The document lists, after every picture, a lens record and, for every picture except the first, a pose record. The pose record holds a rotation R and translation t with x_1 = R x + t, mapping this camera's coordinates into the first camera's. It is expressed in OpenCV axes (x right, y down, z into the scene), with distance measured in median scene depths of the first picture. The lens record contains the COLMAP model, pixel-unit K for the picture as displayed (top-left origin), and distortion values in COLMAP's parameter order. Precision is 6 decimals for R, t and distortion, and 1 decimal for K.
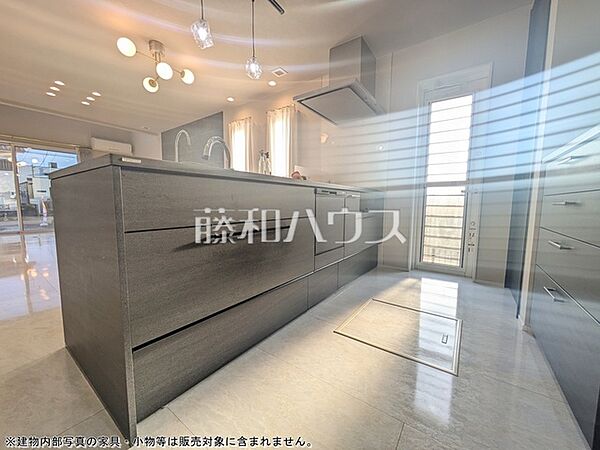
lens RADIAL K [[237.6, 0, 300.2], [0, 237.6, 224.3], [0, 0, 1]] dist [0.011304, 0.000085]
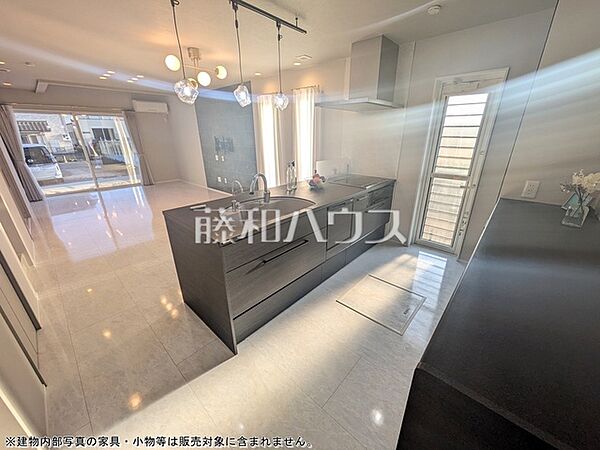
lens RADIAL K [[237.6, 0, 300.7], [0, 237.6, 225.7], [0, 0, 1]] dist [0.011304, 0.000085]
pose [[0.993165, 0.022615, -0.114504, 0.042566], [0.009480, 0.962178, 0.272255, -0.264580], [0.116330, -0.271480, 0.955388, -0.233576]]
